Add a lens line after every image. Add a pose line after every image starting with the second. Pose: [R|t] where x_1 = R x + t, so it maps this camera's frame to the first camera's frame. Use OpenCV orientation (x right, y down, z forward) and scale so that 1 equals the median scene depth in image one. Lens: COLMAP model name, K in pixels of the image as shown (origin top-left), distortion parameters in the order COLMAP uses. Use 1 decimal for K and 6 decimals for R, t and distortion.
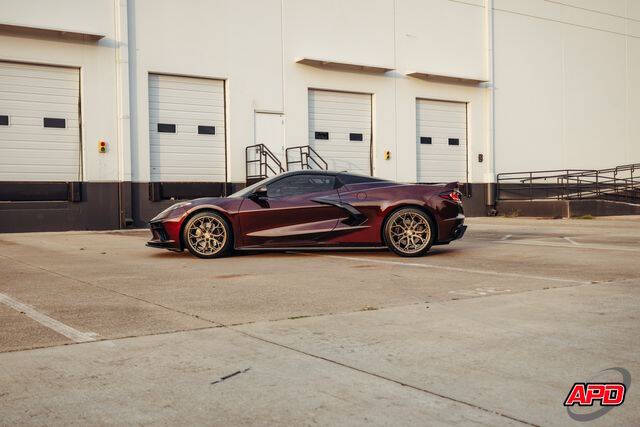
lens RADIAL K [[743.2, 0, 316.9], [0, 743.2, 214.3], [0, 0, 1]] dist [-0.001474, -0.001197]
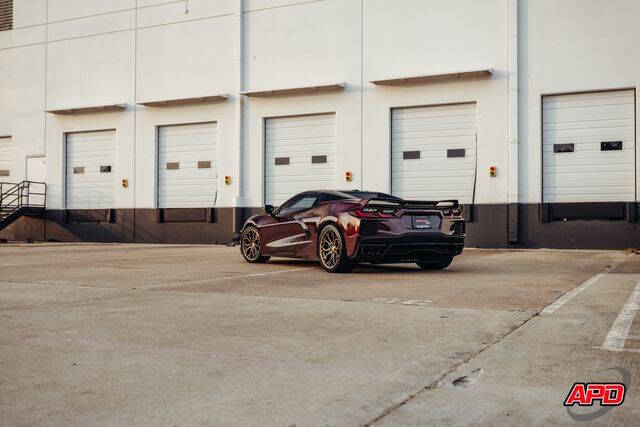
lens RADIAL K [[665.5, 0, 324.8], [0, 665.5, 216.5], [0, 0, 1]] dist [0.008951, 0.014441]
pose [[0.497694, 0.004442, -0.867341, 0.436426], [-0.022568, 0.999715, -0.007830, -0.011691], [0.867059, 0.023471, 0.497653, 0.306442]]
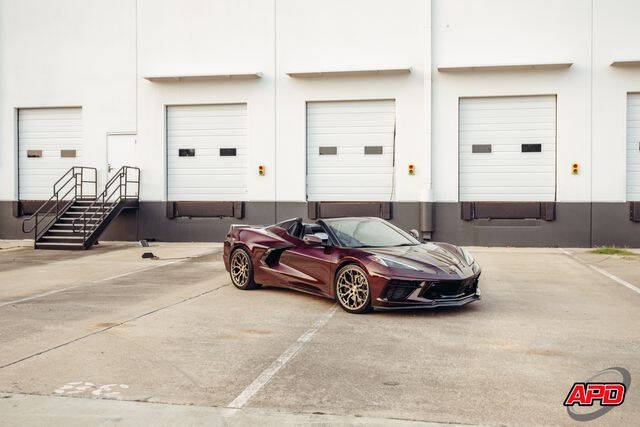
lens RADIAL K [[665.5, 0, 324.8], [0, 665.5, 216.5], [0, 0, 1]] dist [0.008951, 0.014441]
pose [[0.699788, 0.013537, -0.714223, 0.324615], [-0.029045, 0.999533, -0.009513, -0.008696], [0.713760, 0.027402, 0.699854, 0.226693]]
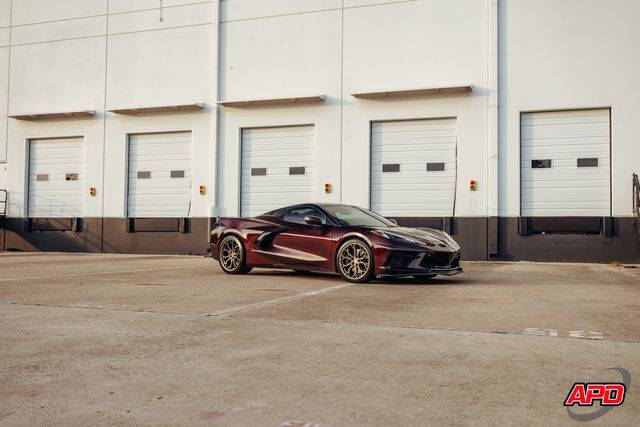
lens RADIAL K [[647.1, 0, 320.3], [0, 647.1, 214.7], [0, 0, 1]] dist [0.009944, 0.014934]
pose [[0.570856, -0.006804, -0.821022, 0.377315], [-0.031743, 0.999035, -0.030351, -0.010346], [0.820436, 0.043388, 0.570090, 0.266264]]
